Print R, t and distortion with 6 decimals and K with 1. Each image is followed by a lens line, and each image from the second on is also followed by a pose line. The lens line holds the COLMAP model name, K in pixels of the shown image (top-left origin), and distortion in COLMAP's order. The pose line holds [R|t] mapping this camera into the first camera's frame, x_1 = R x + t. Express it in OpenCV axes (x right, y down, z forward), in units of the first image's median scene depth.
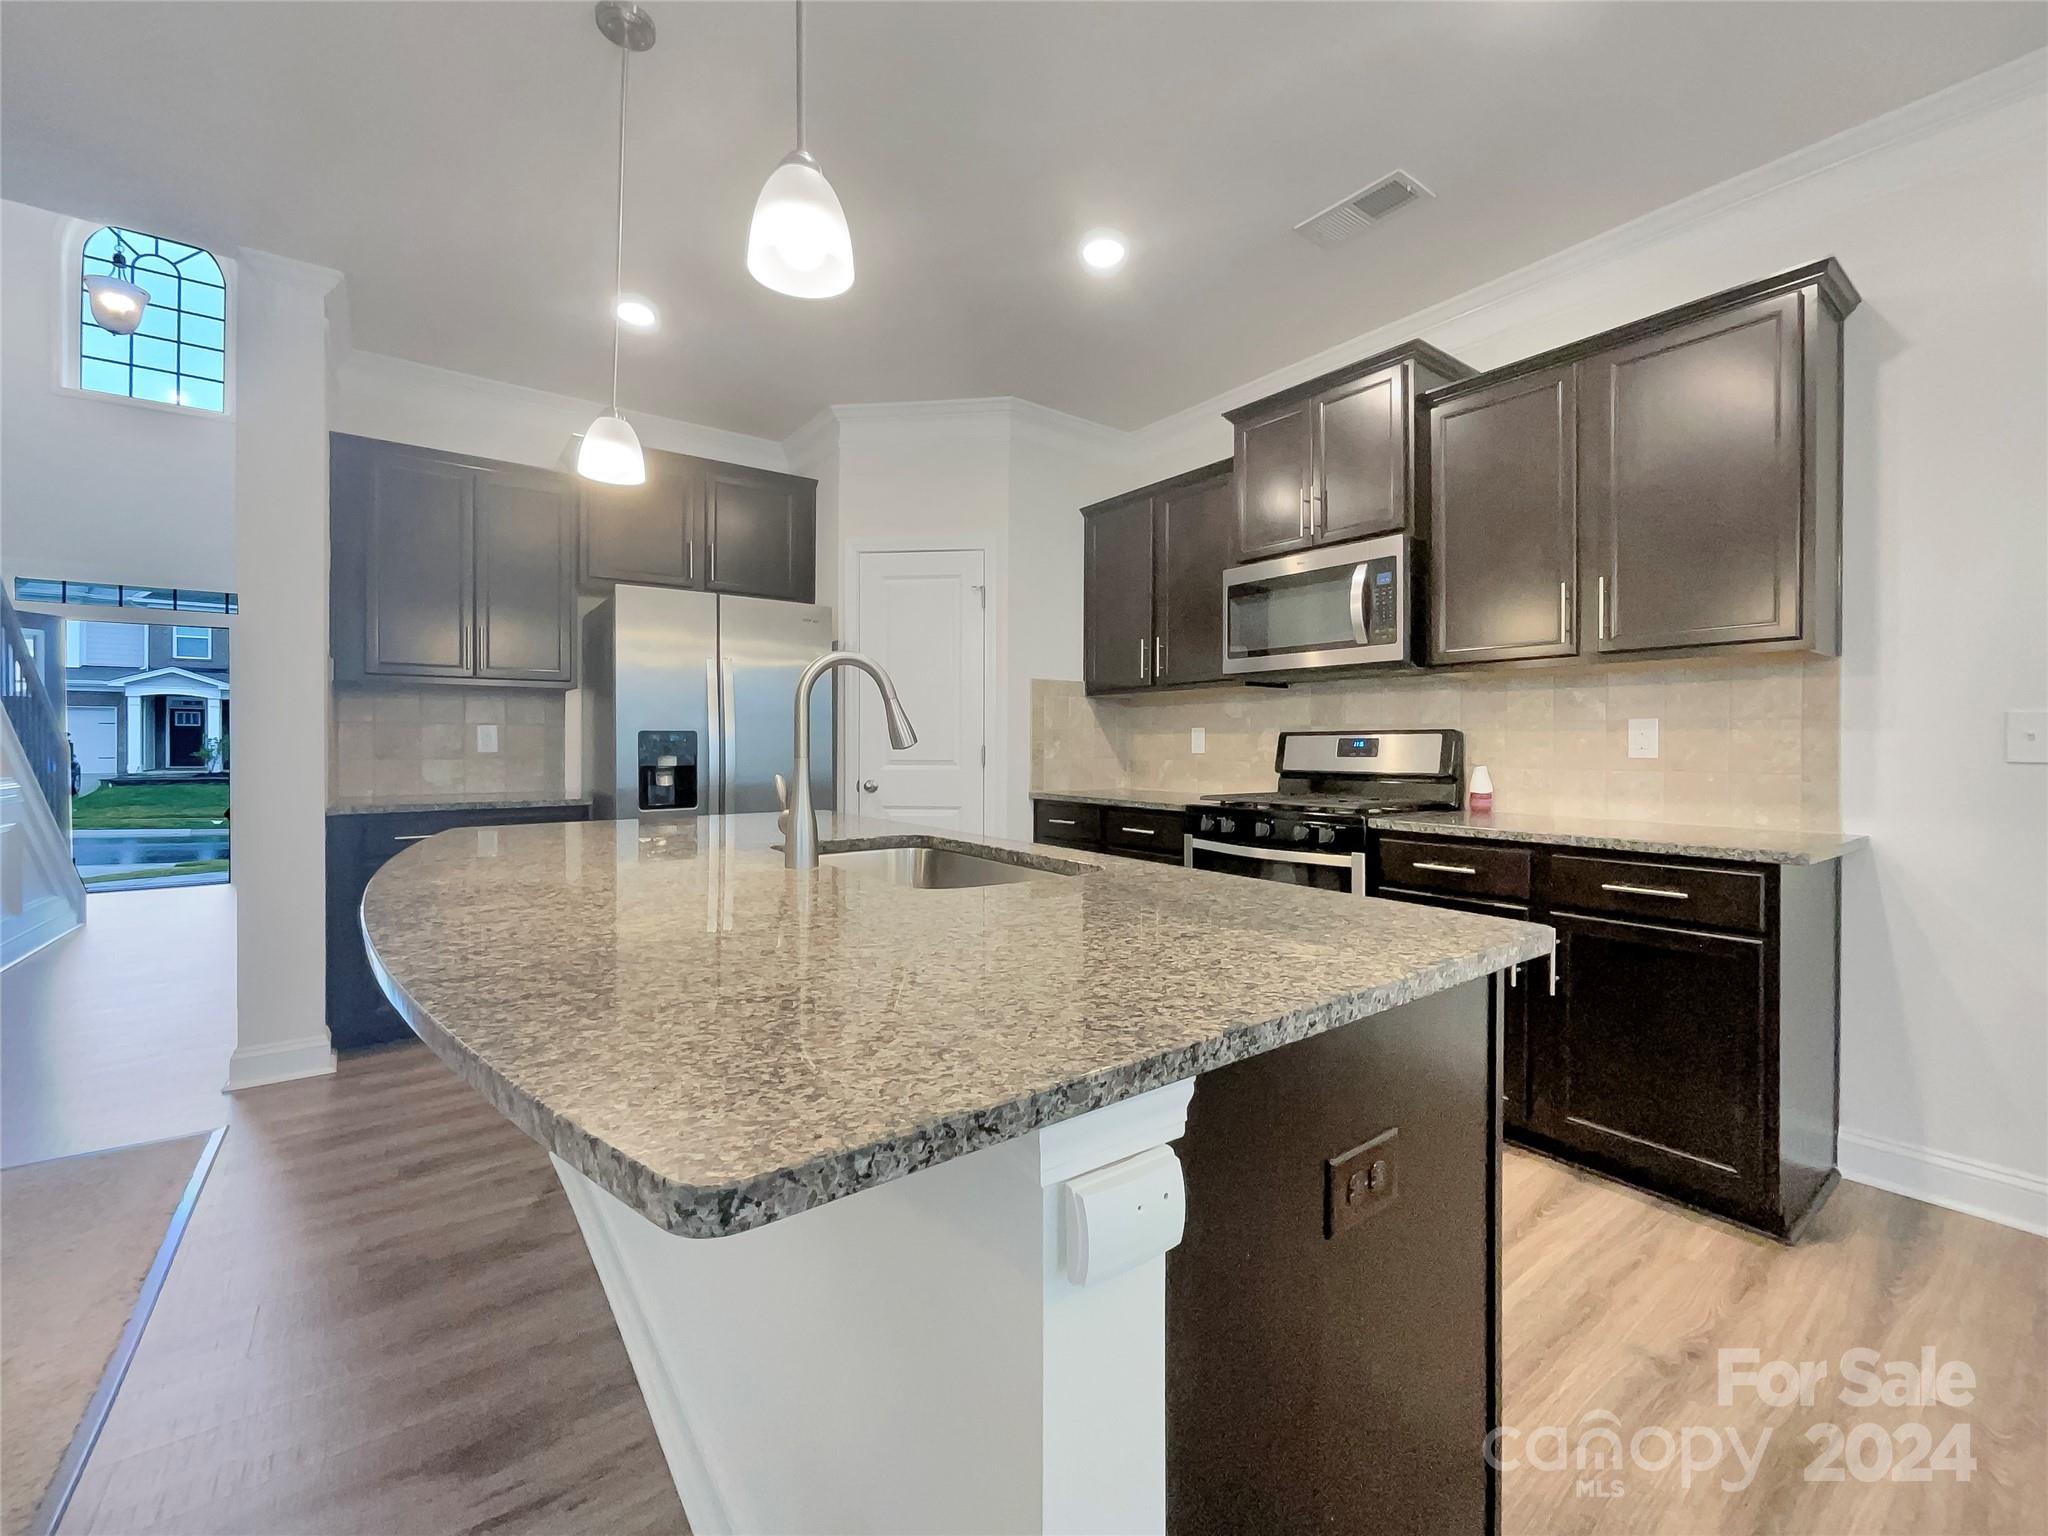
lens RADIAL K [[841.2, 0, 1029.8], [0, 841.2, 754.8], [0, 0, 1]] dist [-0.000166, -0.000046]
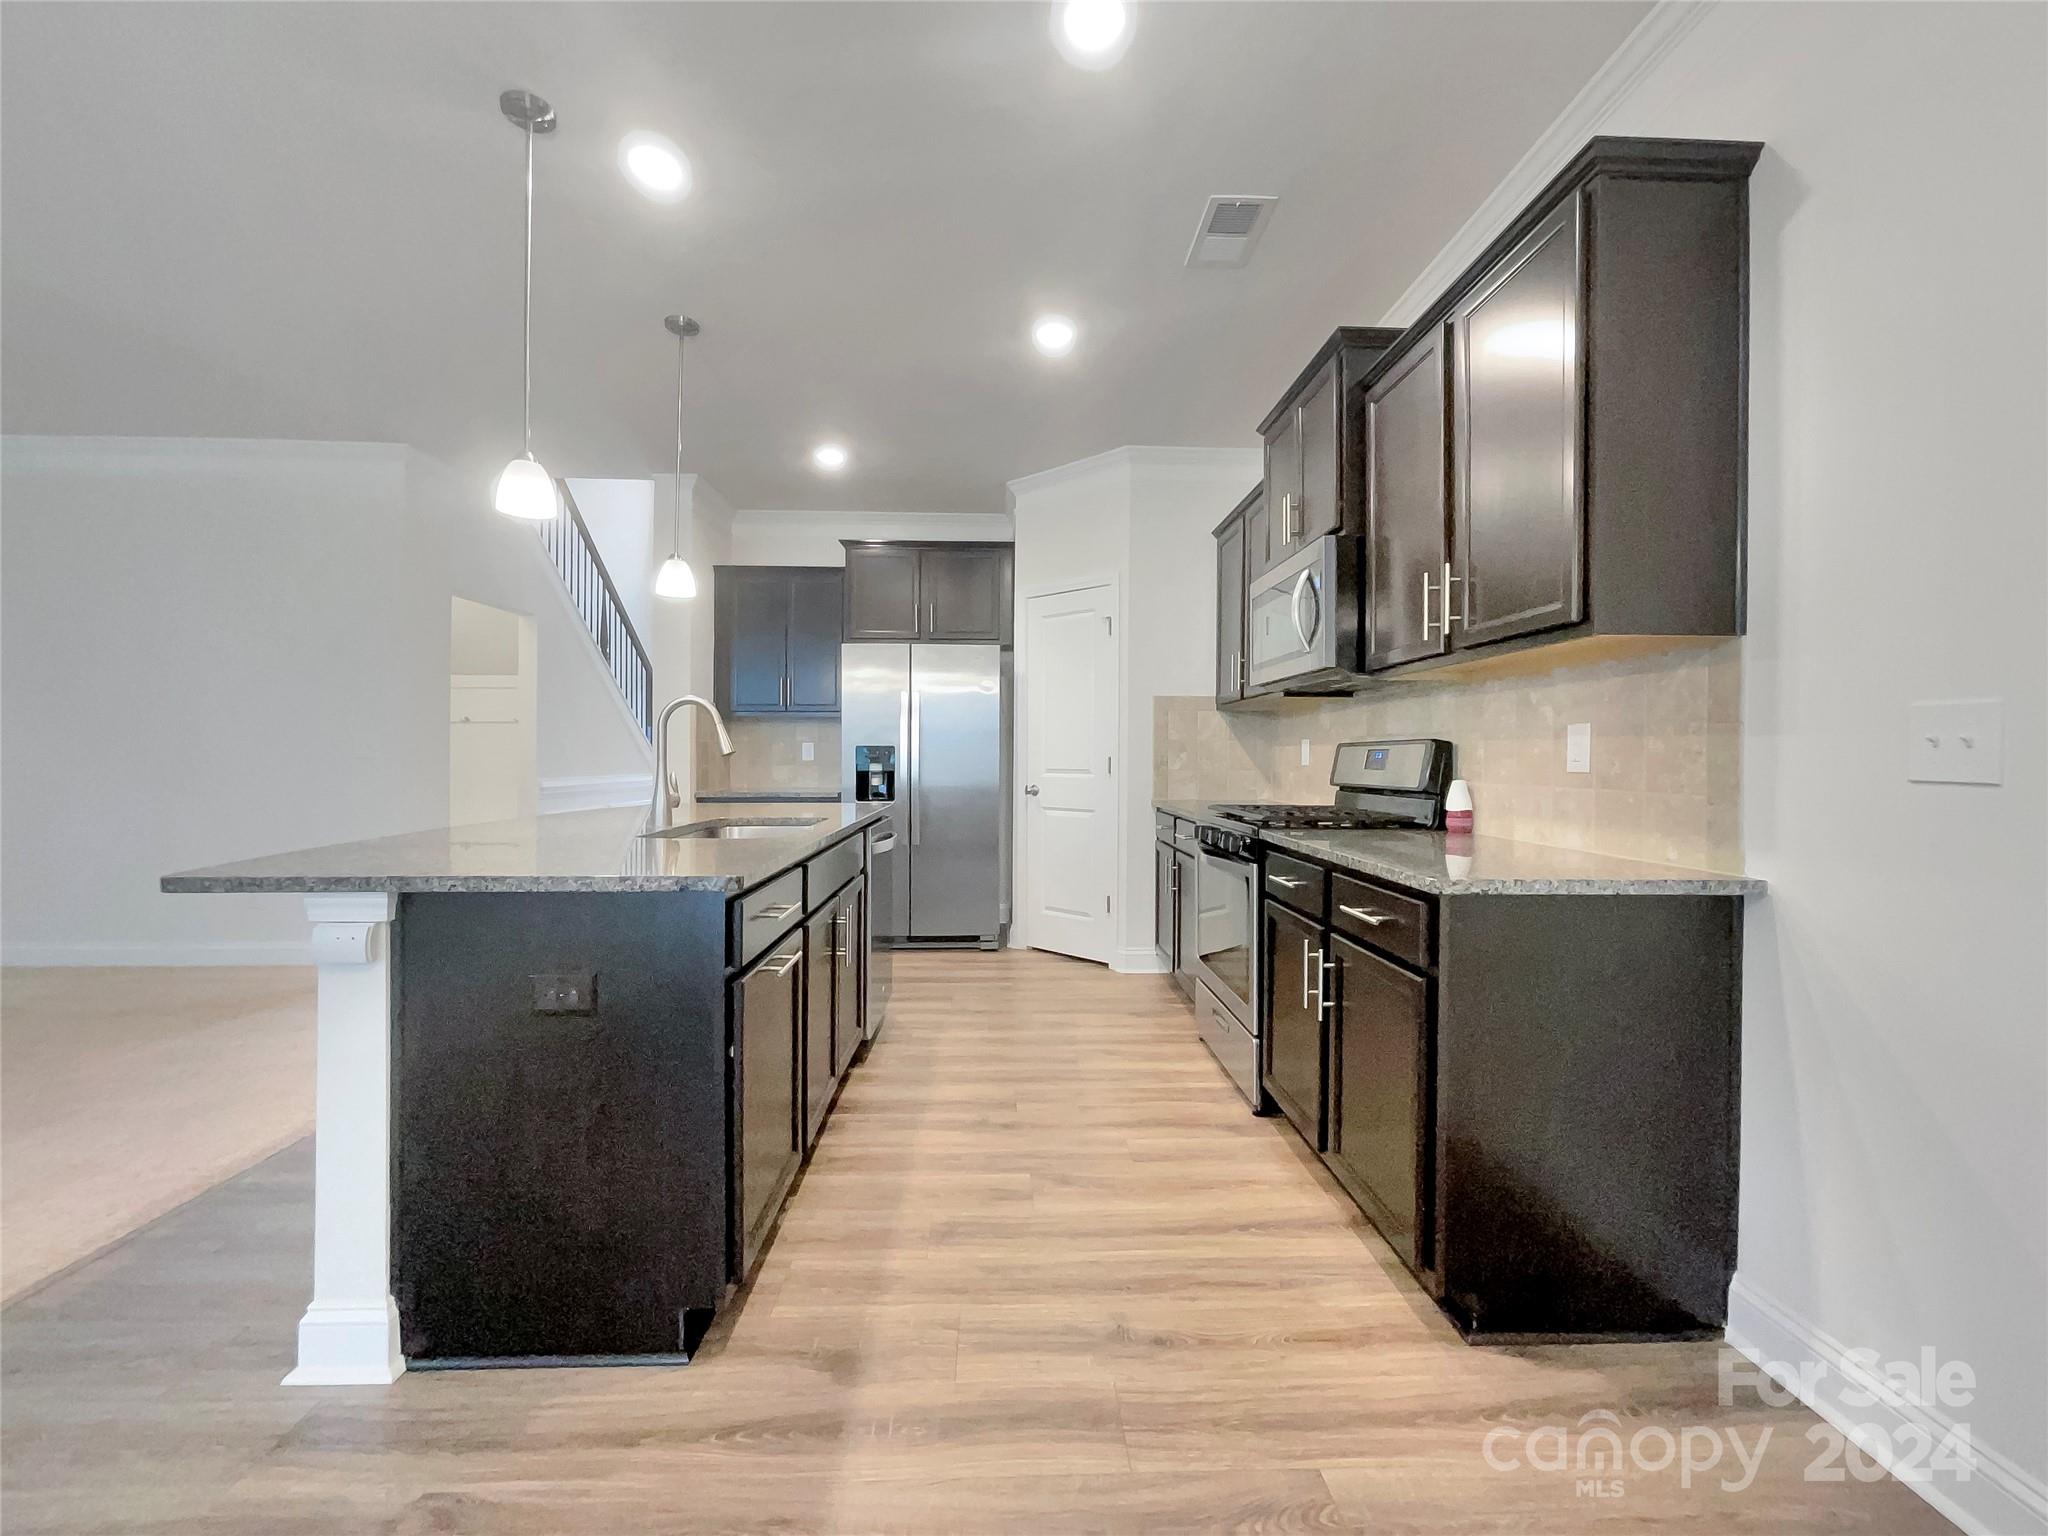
lens RADIAL K [[817.2, 0, 1024.0], [0, 817.2, 768.0], [0, 0, 1]] dist [0.012207, -0.000006]
pose [[0.818469, 0.010200, -0.574461, 0.636741], [-0.010359, 0.999942, 0.002995, 0.002610], [0.574458, 0.003500, 0.818527, 0.036389]]
